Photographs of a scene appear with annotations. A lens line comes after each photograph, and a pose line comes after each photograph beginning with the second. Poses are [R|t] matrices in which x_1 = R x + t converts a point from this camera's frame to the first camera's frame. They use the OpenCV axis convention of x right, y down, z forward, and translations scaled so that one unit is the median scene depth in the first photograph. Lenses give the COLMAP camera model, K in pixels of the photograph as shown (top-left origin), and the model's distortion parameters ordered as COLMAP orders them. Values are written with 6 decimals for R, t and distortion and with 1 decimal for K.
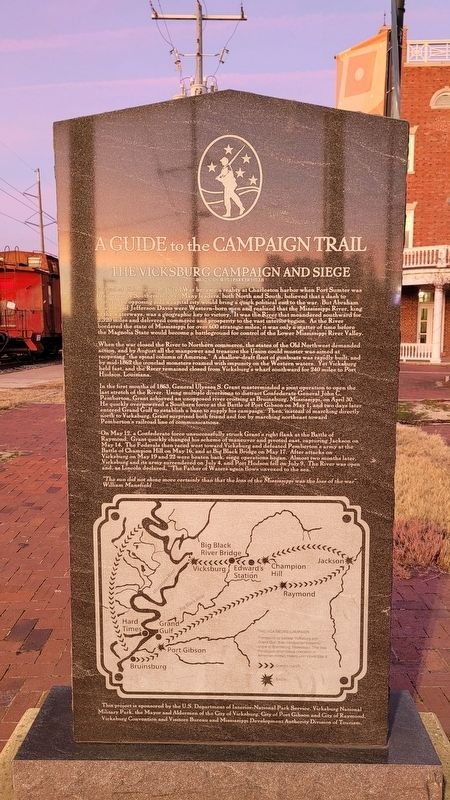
lens RADIAL K [[602.6, 0, 224.6], [0, 602.6, 399.4], [0, 0, 1]] dist [0.049651, -0.001343]
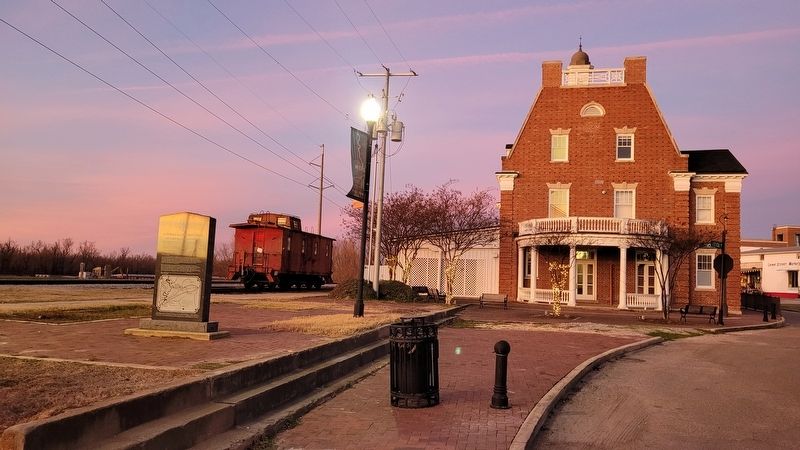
lens RADIAL K [[602.6, 0, 399.5], [0, 602.6, 225.4], [0, 0, 1]] dist [0.049651, -0.001343]
pose [[0.981345, 0.027335, -0.190301, 0.248197], [-0.066390, 0.977131, -0.202008, 0.056444], [0.180427, 0.210873, 0.960718, -0.339354]]
